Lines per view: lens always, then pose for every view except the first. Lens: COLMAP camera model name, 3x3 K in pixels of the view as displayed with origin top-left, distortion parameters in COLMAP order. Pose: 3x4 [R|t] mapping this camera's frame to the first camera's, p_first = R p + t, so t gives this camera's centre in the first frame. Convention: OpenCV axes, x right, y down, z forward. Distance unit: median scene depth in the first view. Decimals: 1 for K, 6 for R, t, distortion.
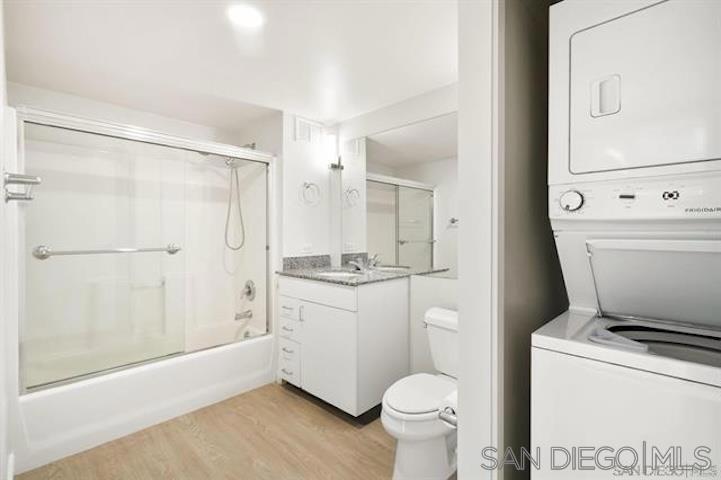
lens RADIAL K [[332.6, 0, 362.5], [0, 332.6, 239.2], [0, 0, 1]] dist [-0.000628, 0.001128]
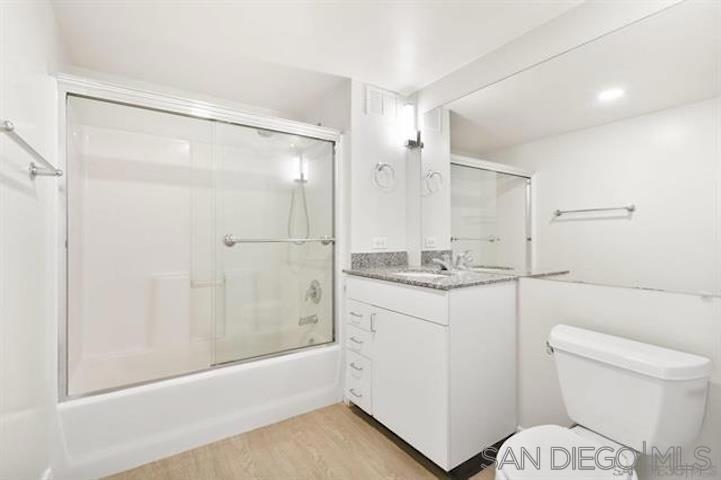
lens RADIAL K [[332.6, 0, 362.5], [0, 332.6, 239.2], [0, 0, 1]] dist [-0.000628, 0.001128]
pose [[0.976983, -0.002304, -0.213307, -0.033032], [-0.000218, 0.999930, -0.011801, 0.028764], [0.213319, 0.011576, 0.976914, 0.188485]]
